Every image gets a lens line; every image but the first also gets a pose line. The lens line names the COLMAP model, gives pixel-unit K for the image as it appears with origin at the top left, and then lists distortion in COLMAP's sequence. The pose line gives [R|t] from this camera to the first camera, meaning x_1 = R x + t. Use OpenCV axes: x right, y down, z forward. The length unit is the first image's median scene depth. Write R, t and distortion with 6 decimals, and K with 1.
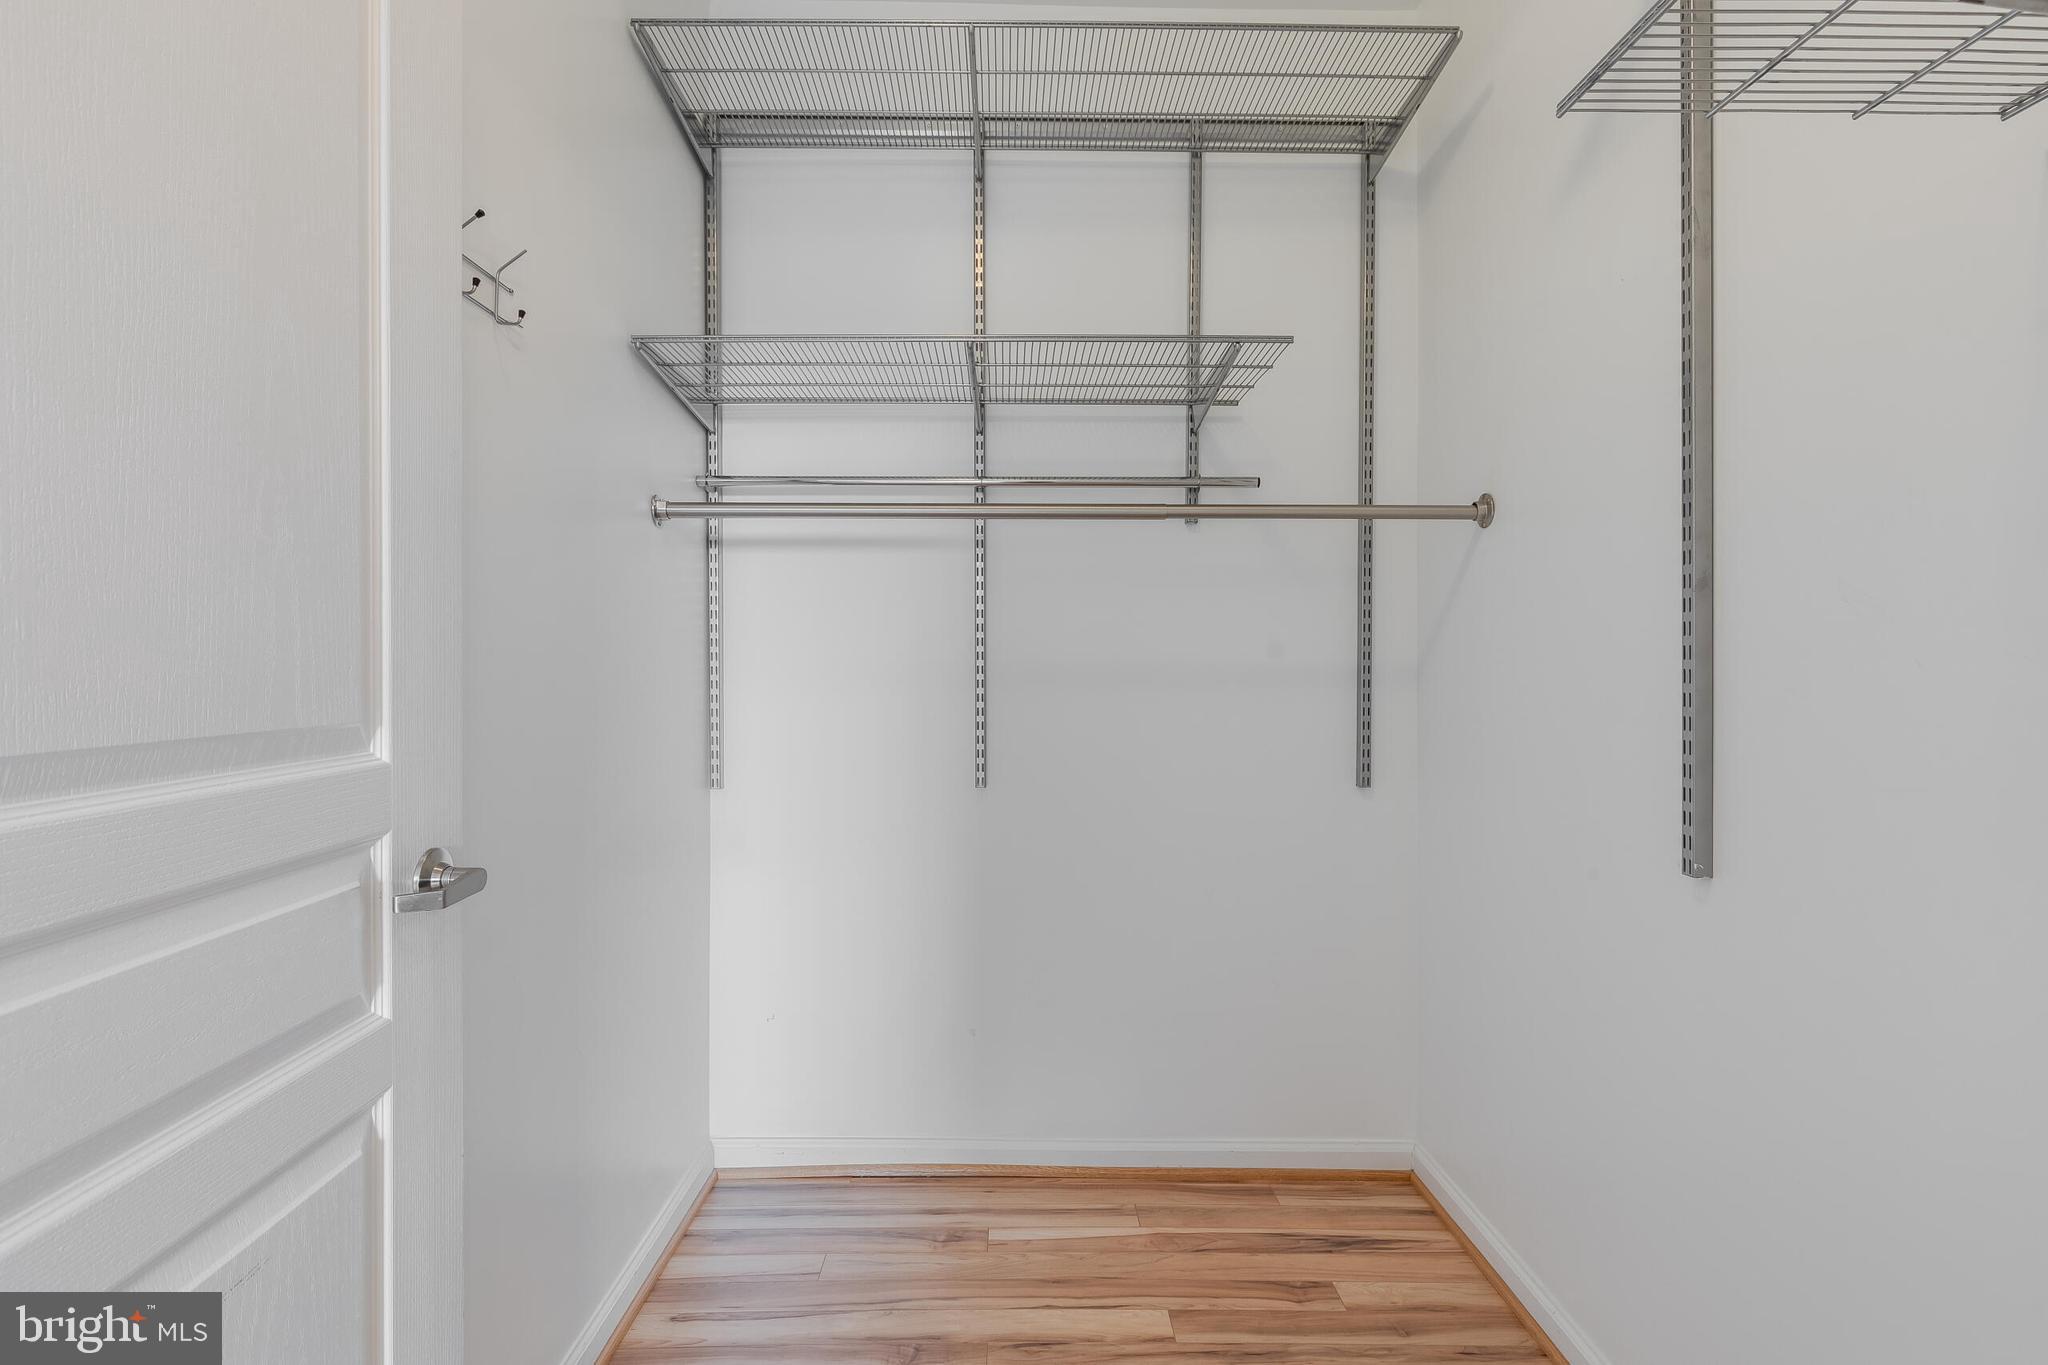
lens RADIAL K [[915.2, 0, 1022.7], [0, 915.2, 679.6], [0, 0, 1]] dist [0.000781, 0.000001]
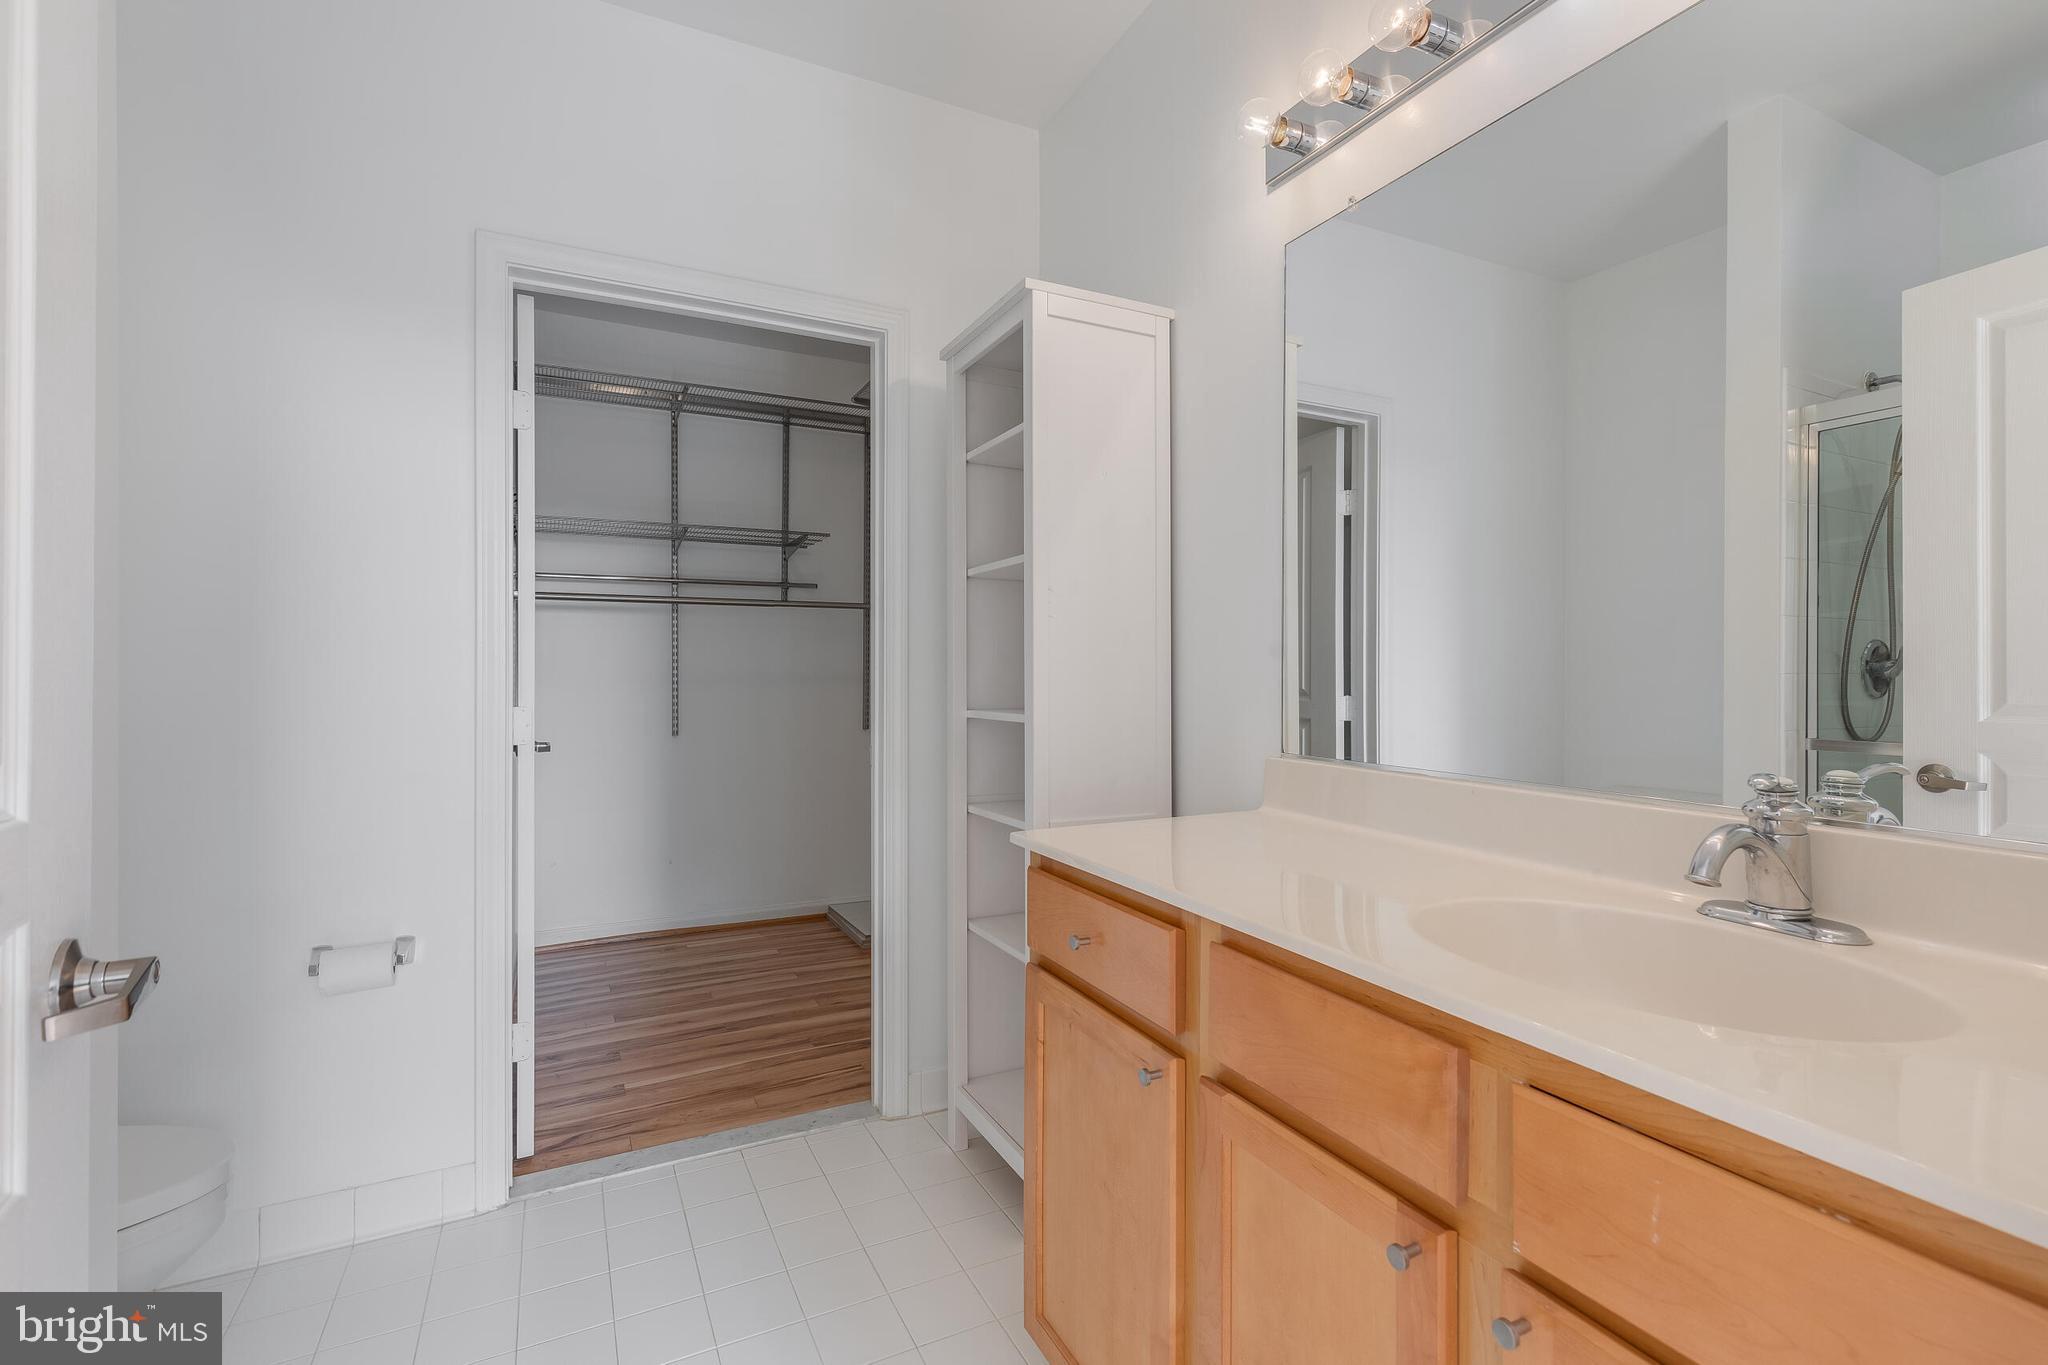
lens RADIAL K [[915.2, 0, 1031.8], [0, 915.2, 672.8], [0, 0, 1]] dist [0.000781, 0.000001]
pose [[0.902194, 0.000618, 0.431330, -0.204188], [-0.001048, 0.999999, 0.000760, -0.019099], [-0.431330, -0.001137, 0.902194, -1.113116]]
